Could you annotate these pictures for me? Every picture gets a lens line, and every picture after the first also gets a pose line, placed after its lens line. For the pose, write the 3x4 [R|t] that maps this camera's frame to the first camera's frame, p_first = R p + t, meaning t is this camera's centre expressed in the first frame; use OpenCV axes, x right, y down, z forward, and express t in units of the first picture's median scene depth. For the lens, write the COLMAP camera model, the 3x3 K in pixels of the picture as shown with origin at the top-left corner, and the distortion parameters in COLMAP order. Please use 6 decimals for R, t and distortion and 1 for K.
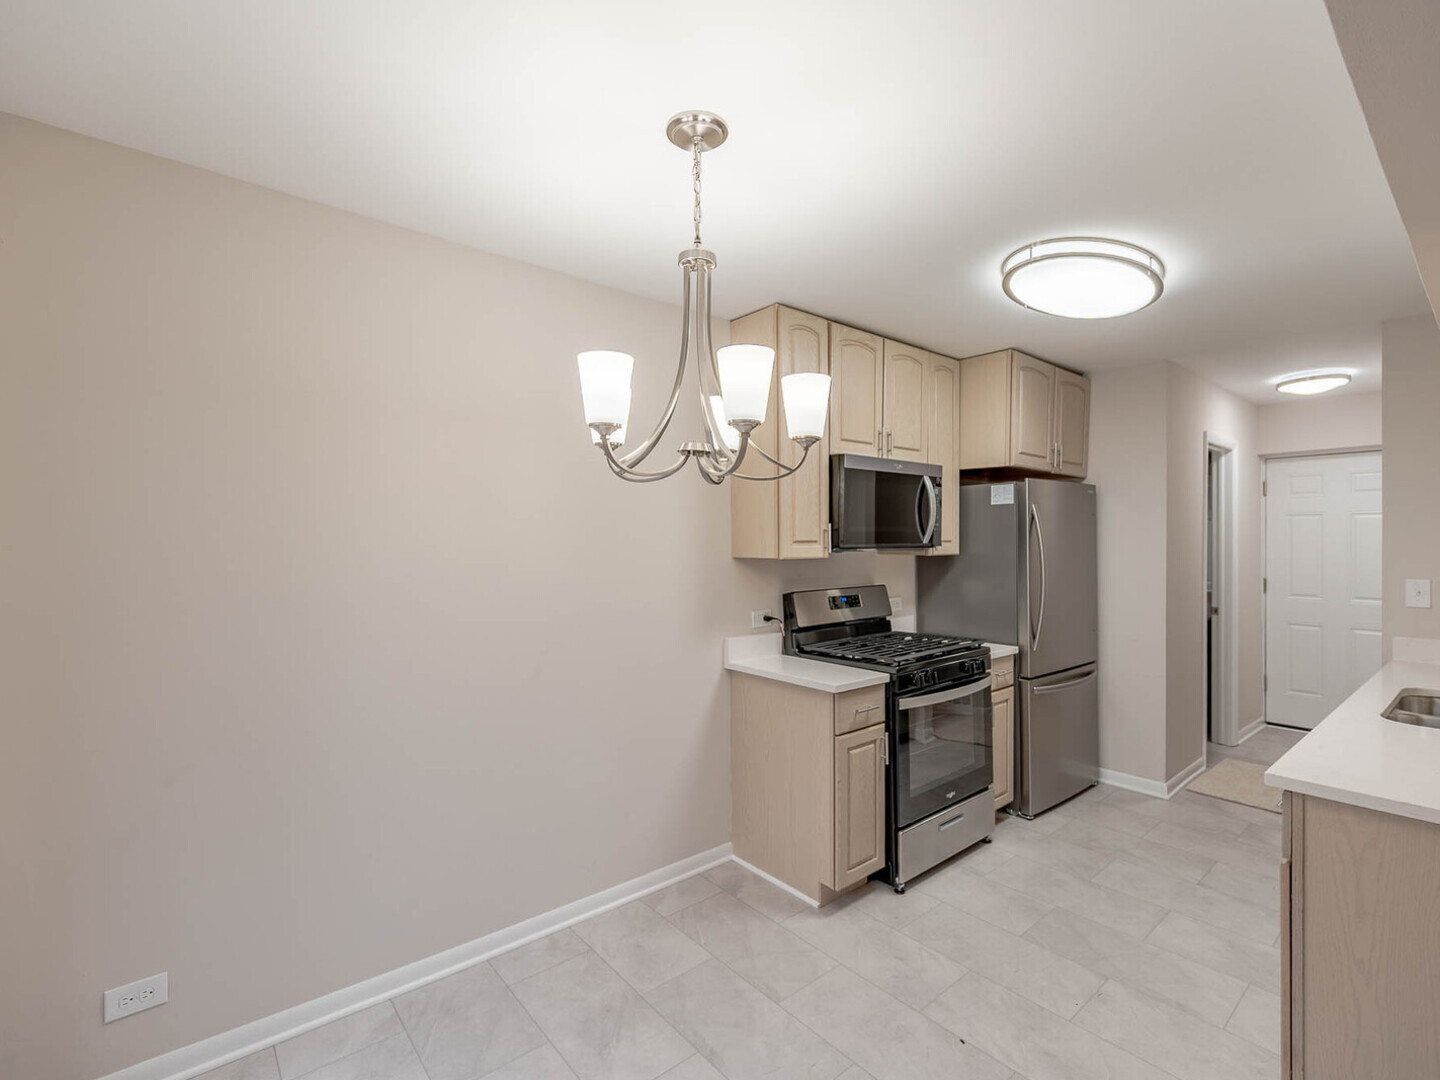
lens RADIAL K [[674.4, 0, 727.7], [0, 674.4, 538.1], [0, 0, 1]] dist [0.009772, -0.000198]
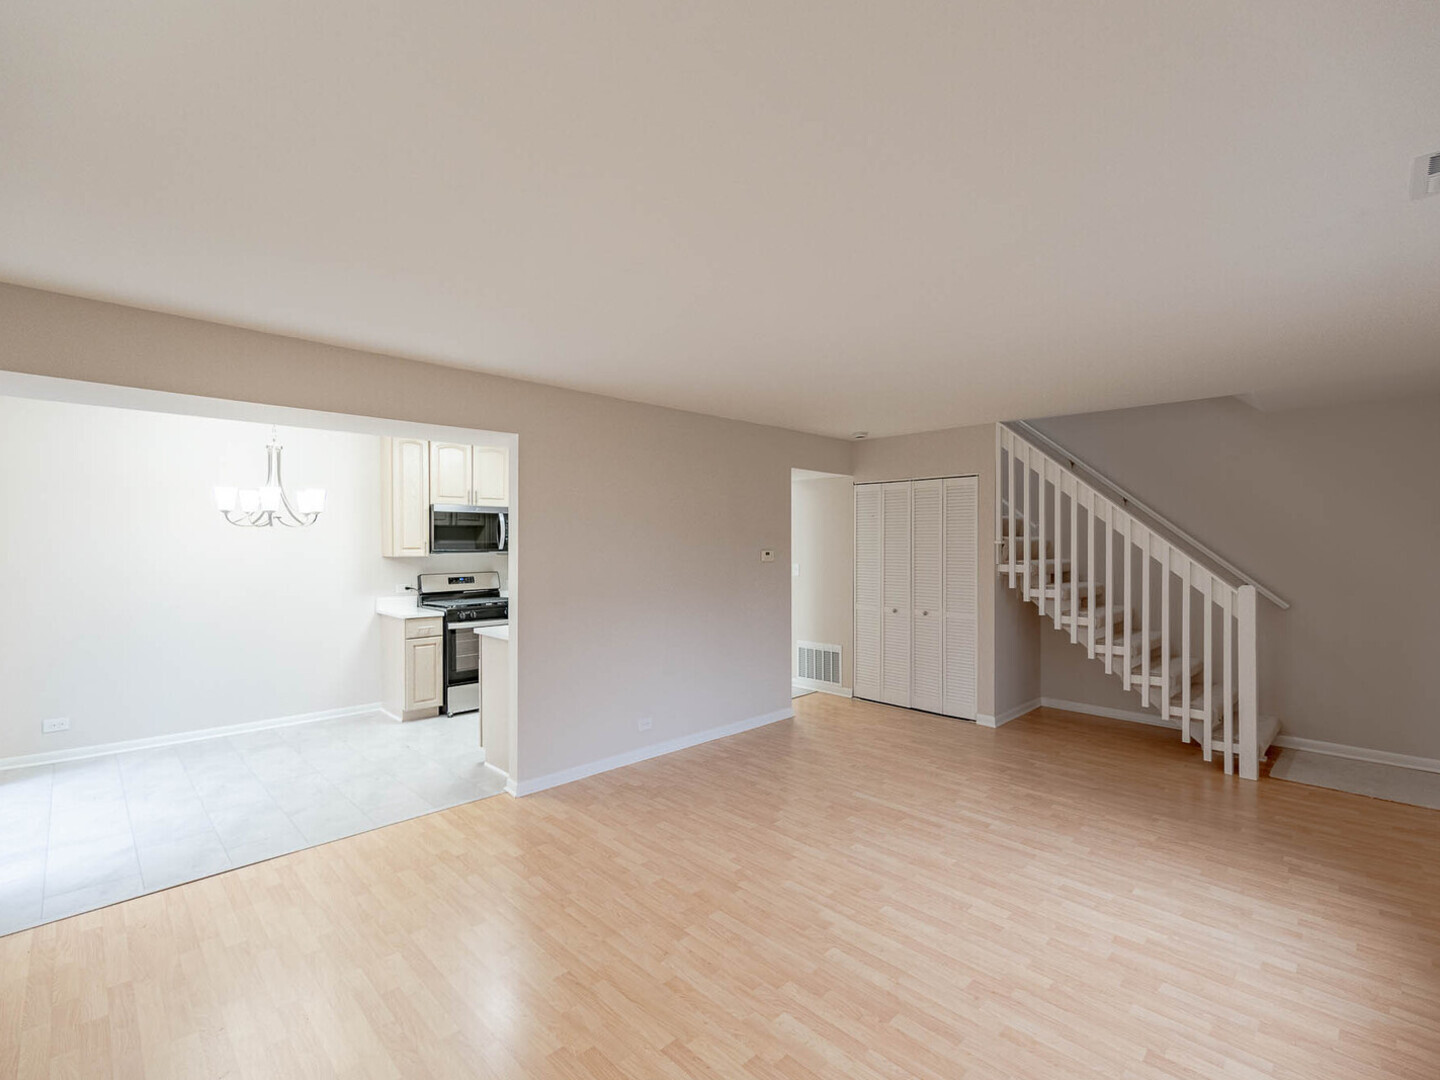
lens RADIAL K [[674.4, 0, 727.7], [0, 674.4, 538.1], [0, 0, 1]] dist [0.009772, -0.000198]
pose [[0.996971, -0.000337, 0.077768, 0.887616], [0.000723, 0.999988, -0.004938, -0.014120], [-0.077765, 0.004979, 0.996959, -1.071875]]
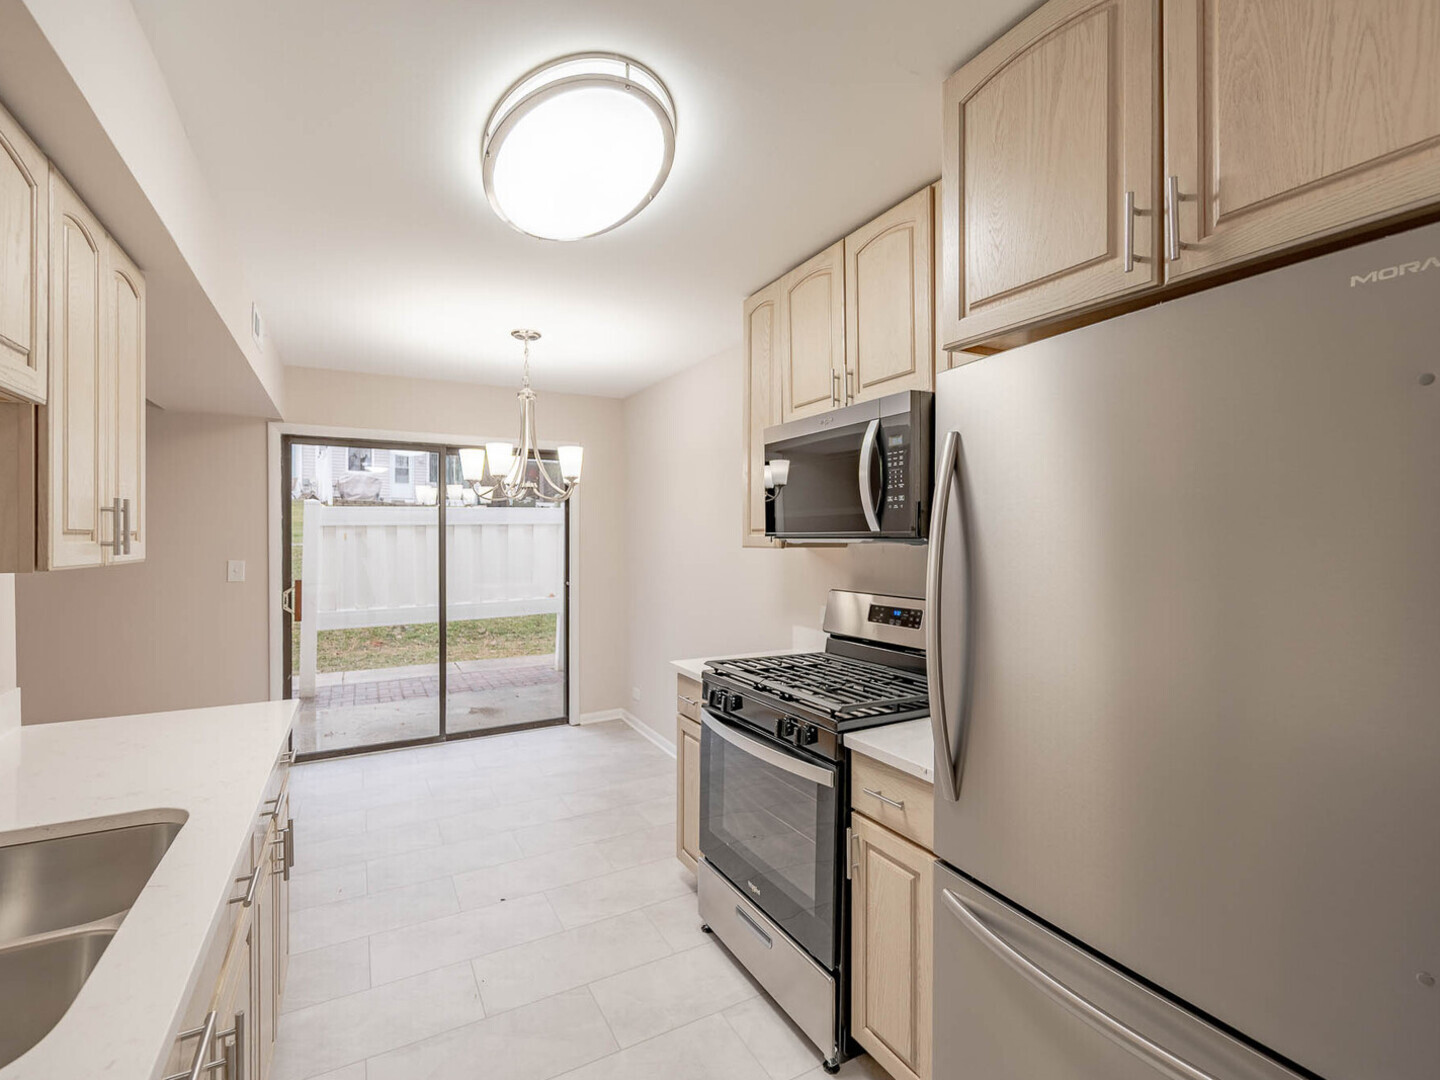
lens RADIAL K [[674.4, 0, 727.7], [0, 674.4, 538.1], [0, 0, 1]] dist [0.009772, -0.000198]
pose [[-0.203911, 0.000326, -0.978989, 1.040295], [-0.007386, 0.999971, 0.001872, 0.015947], [0.978962, 0.007613, -0.203903, 1.133058]]
